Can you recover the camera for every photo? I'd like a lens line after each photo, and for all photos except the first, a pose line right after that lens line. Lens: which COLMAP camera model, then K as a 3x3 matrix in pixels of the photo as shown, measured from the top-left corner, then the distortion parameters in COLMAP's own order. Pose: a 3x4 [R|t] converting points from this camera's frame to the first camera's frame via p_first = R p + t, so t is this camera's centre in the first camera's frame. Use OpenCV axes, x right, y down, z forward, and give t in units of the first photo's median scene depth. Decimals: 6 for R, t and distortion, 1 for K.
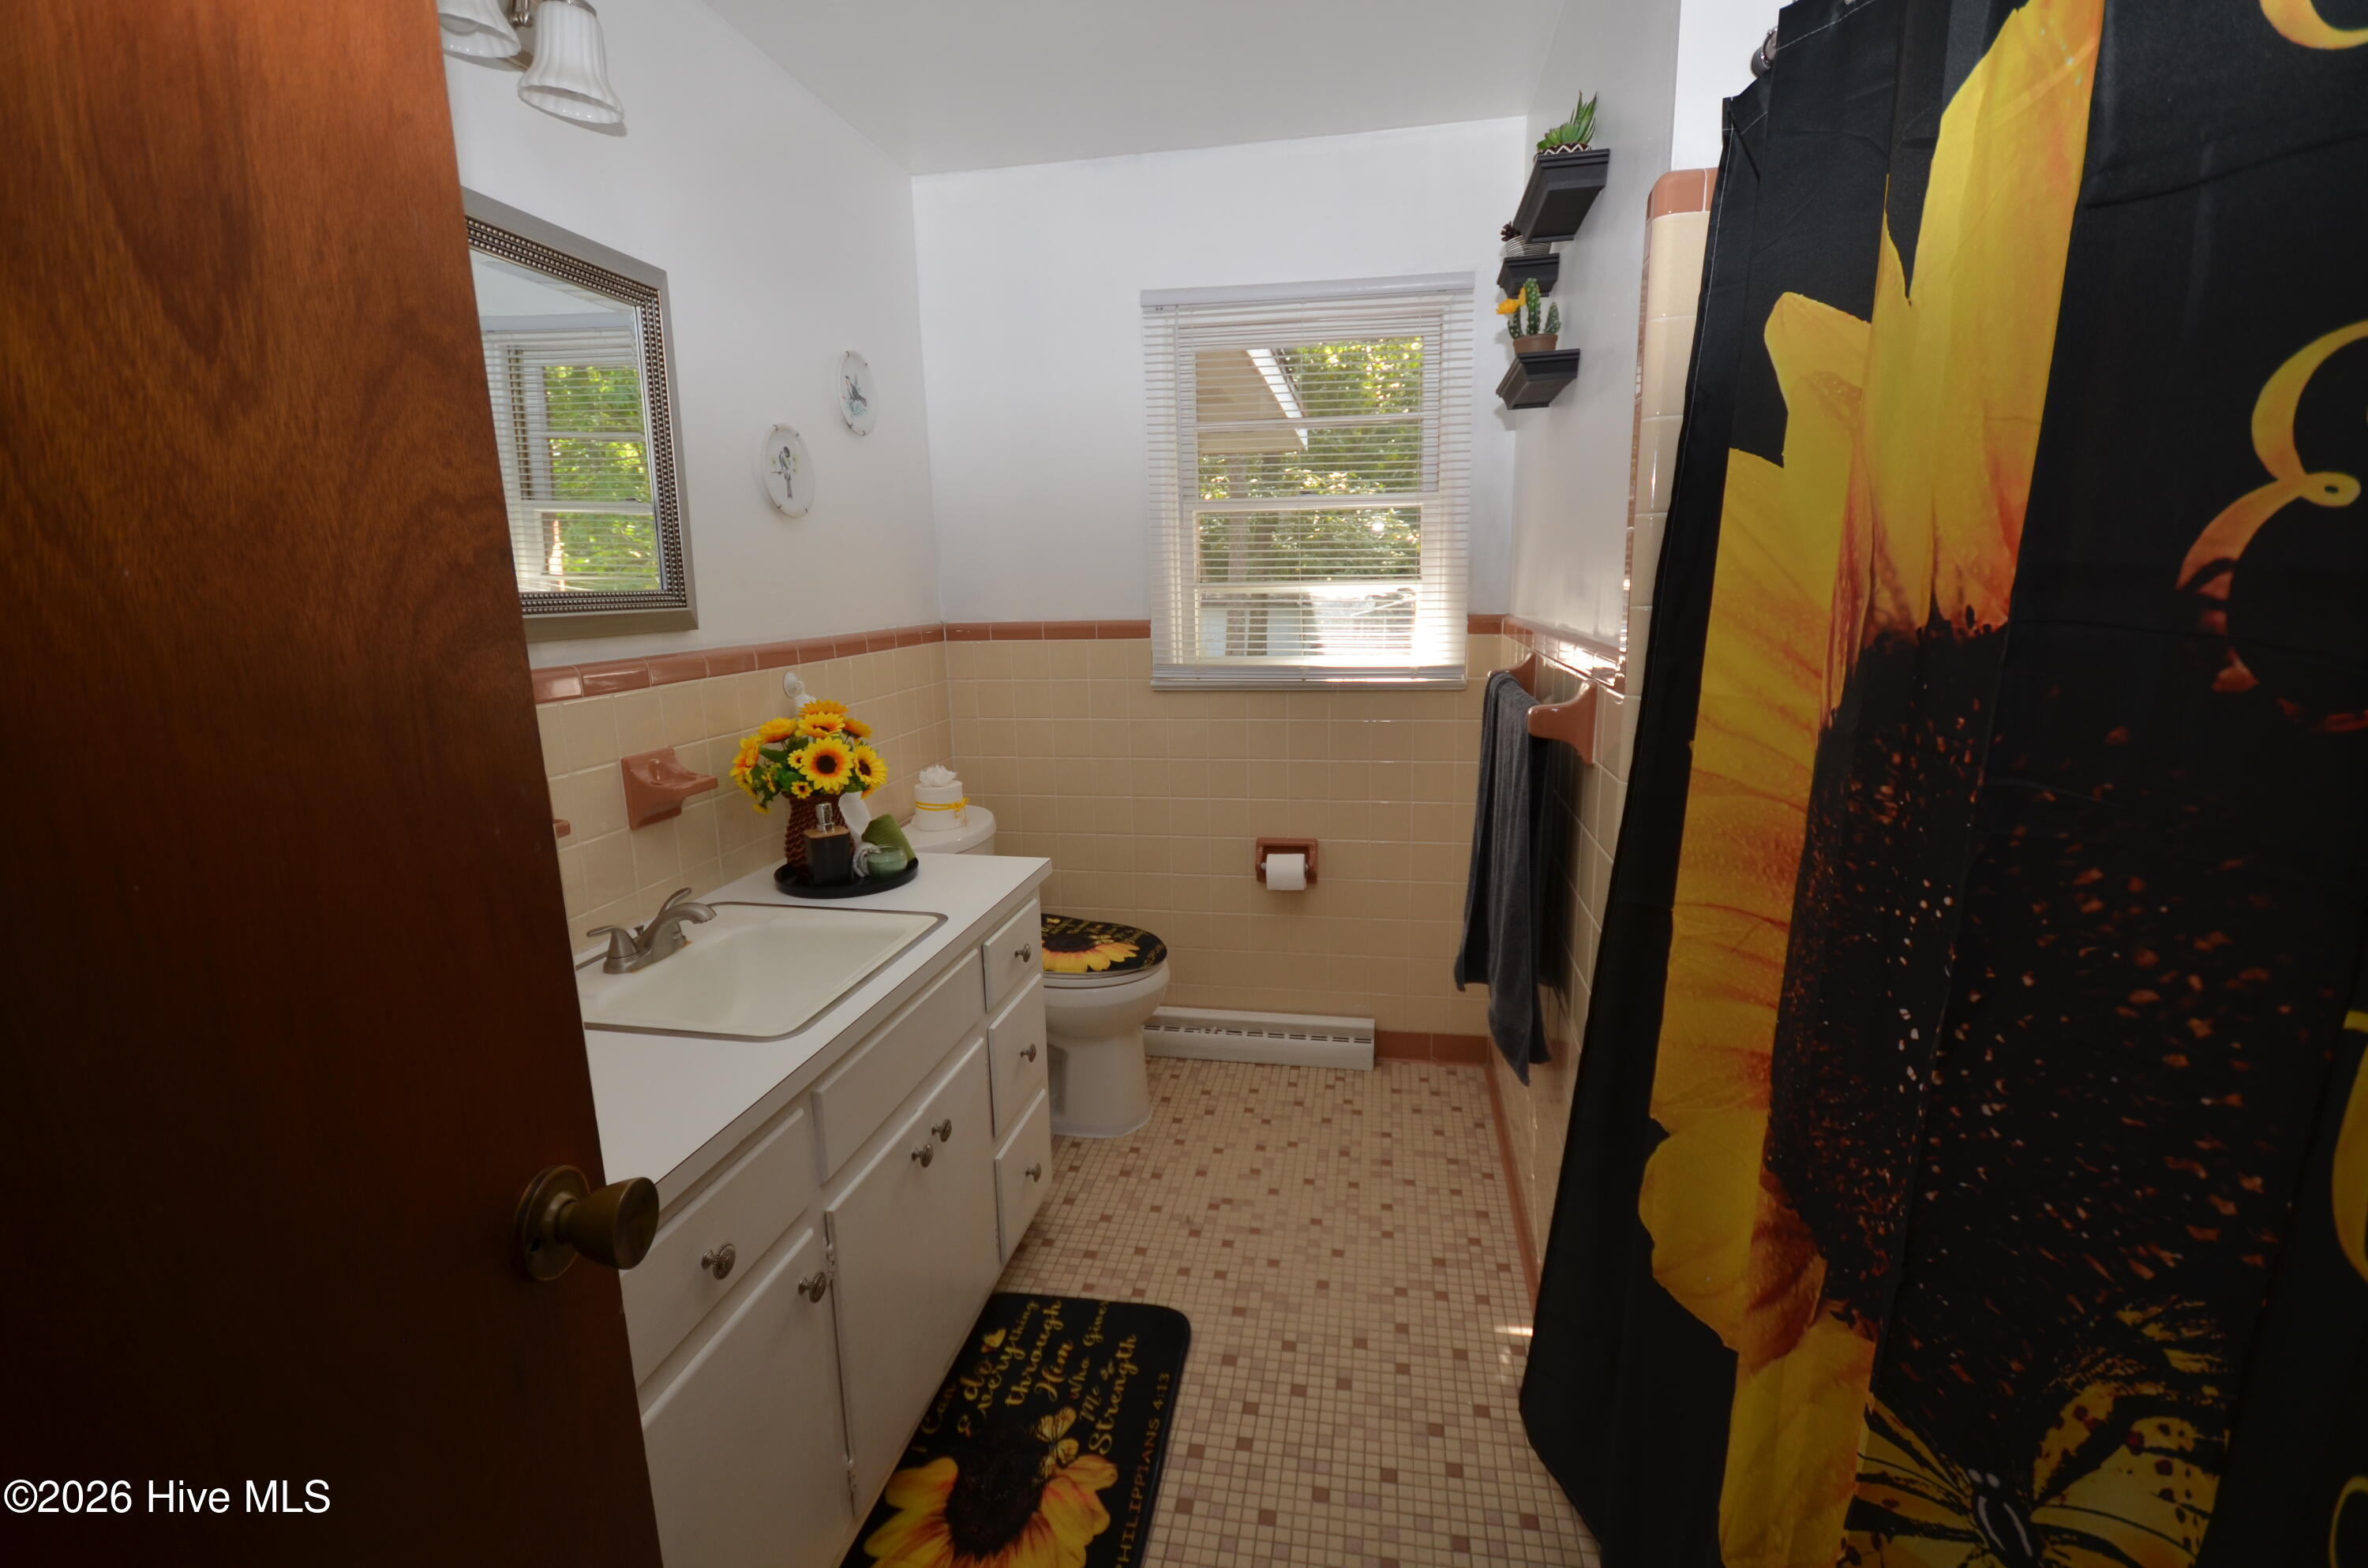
lens RADIAL K [[1035.1, 0, 1186.2], [0, 1035.1, 802.7], [0, 0, 1]] dist [0.004442, -0.009381]
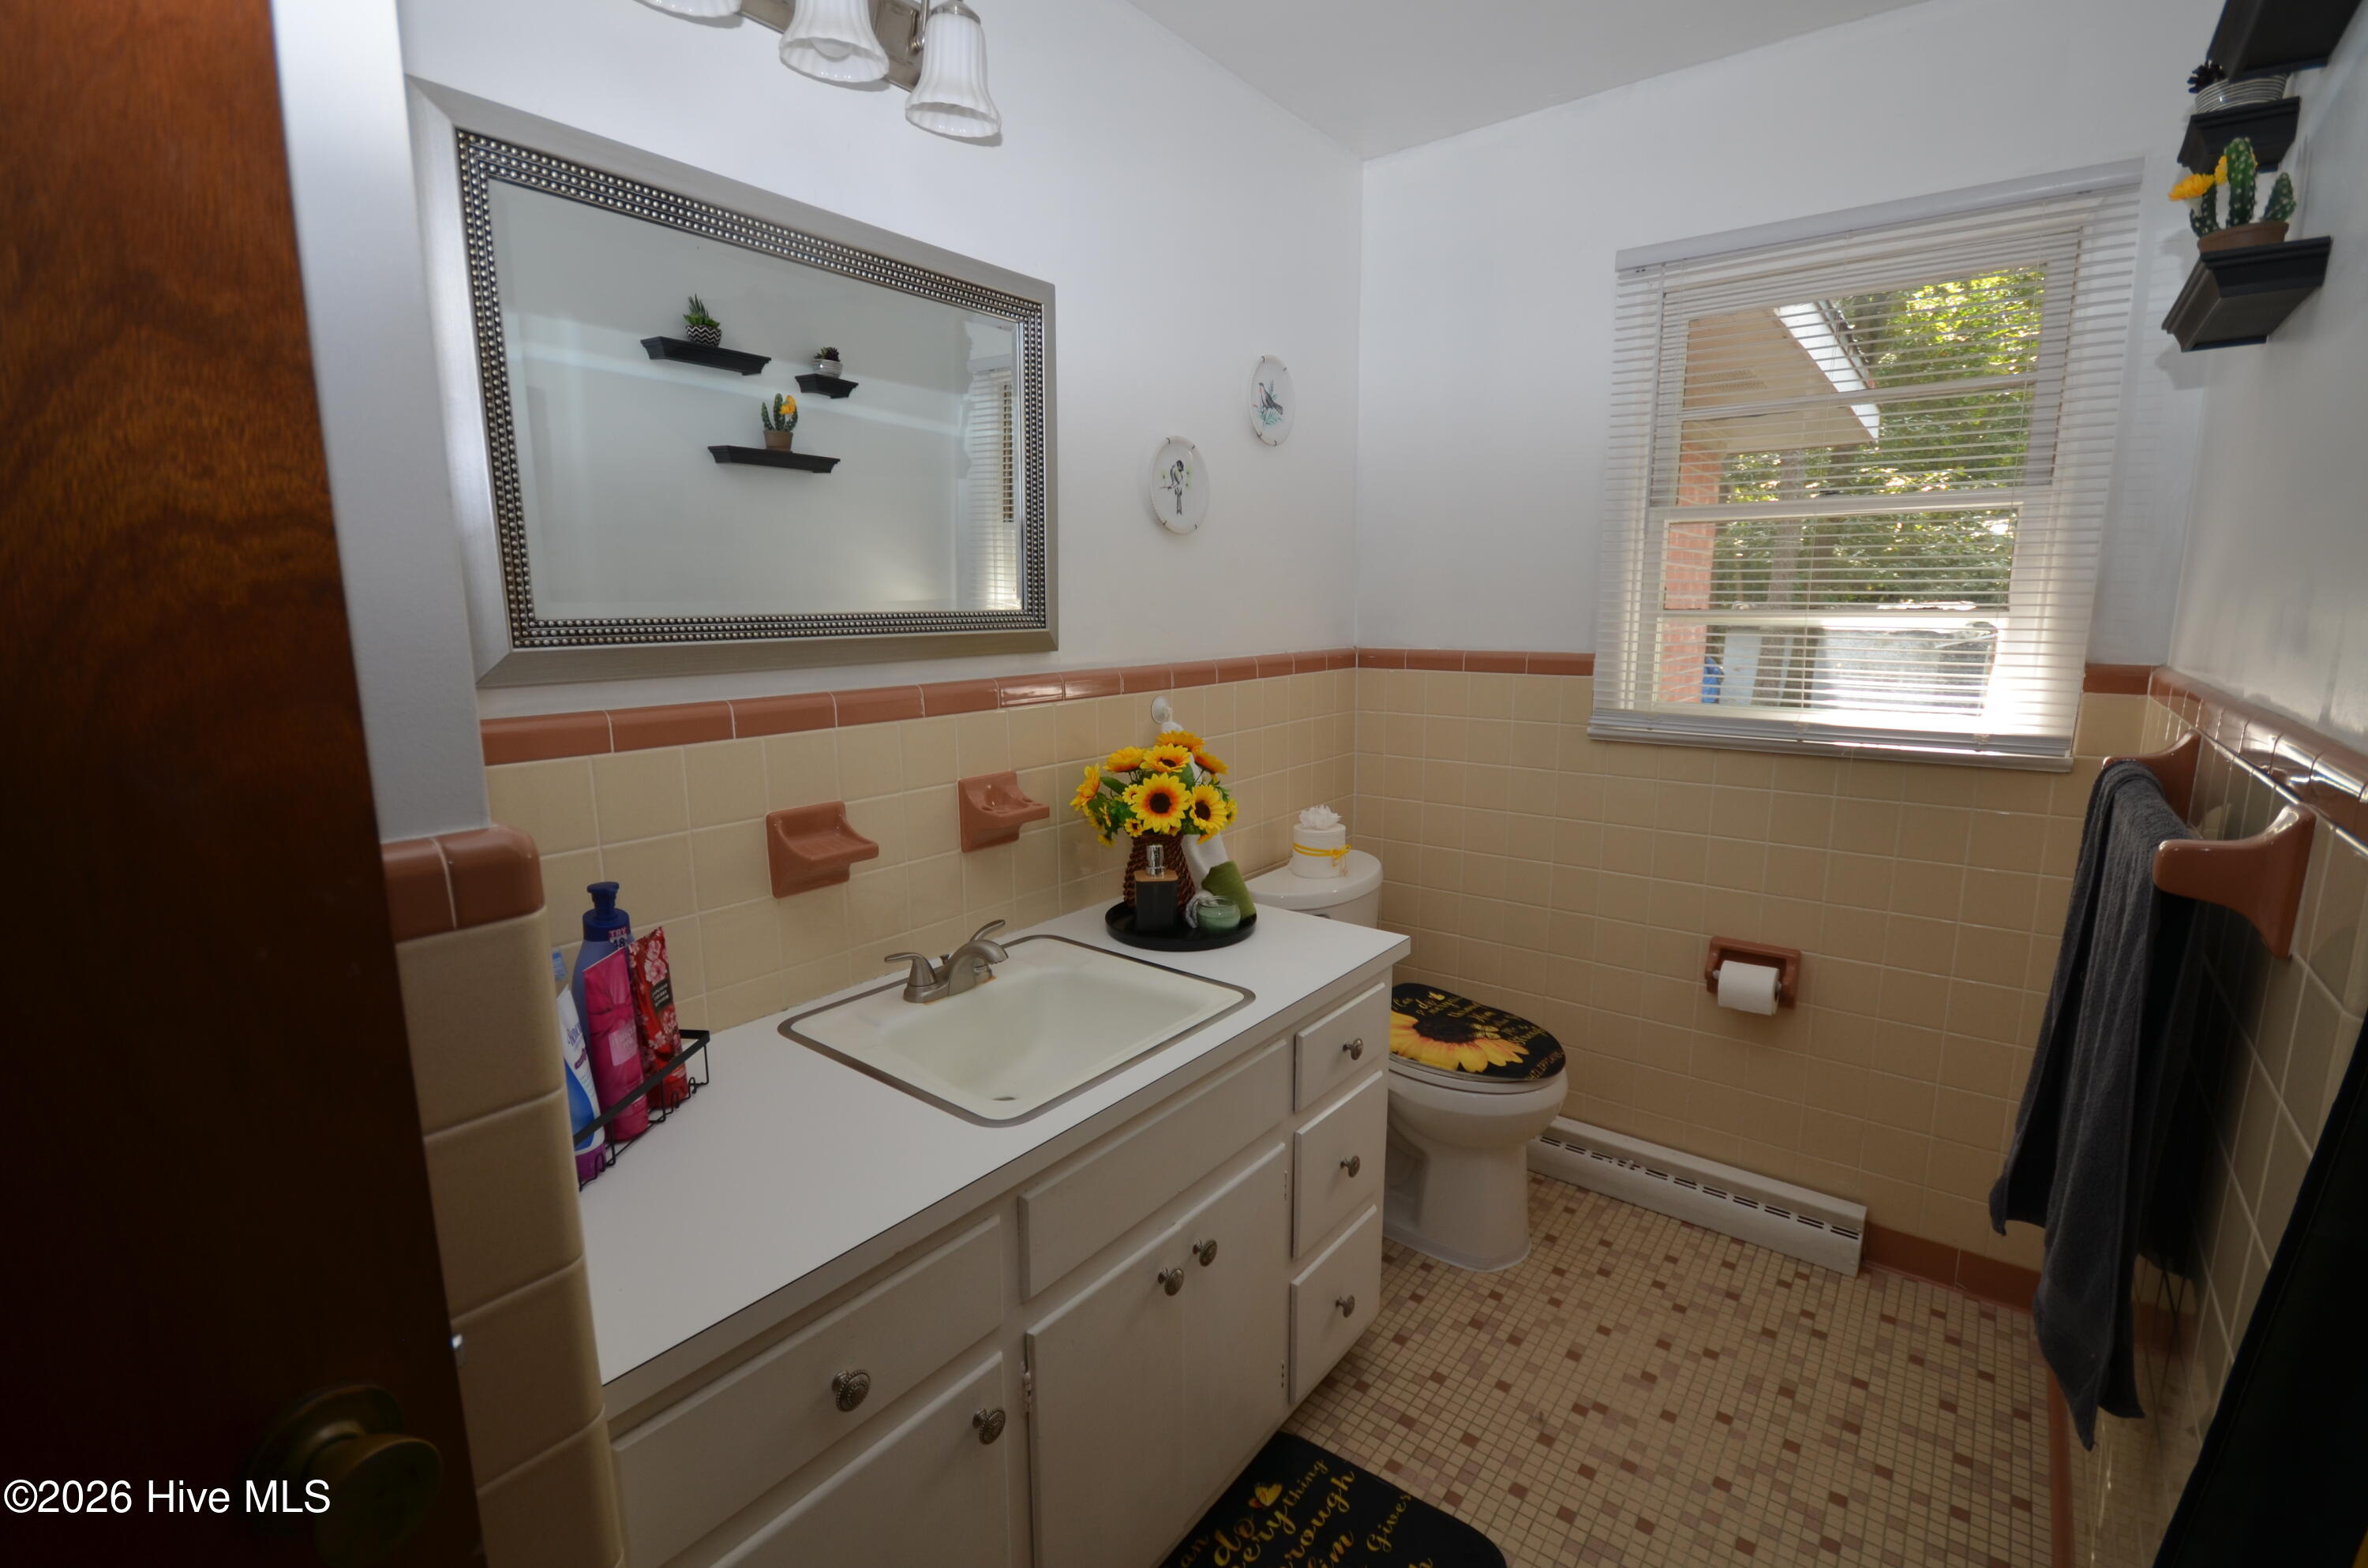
lens RADIAL K [[1035.1, 0, 1186.9], [0, 1035.1, 794.6], [0, 0, 1]] dist [0.004442, -0.009381]
pose [[0.889778, 0.097315, -0.445898, 0.072867], [-0.106667, 0.994286, 0.004147, -0.045421], [0.443754, 0.043873, 0.895074, 0.170606]]
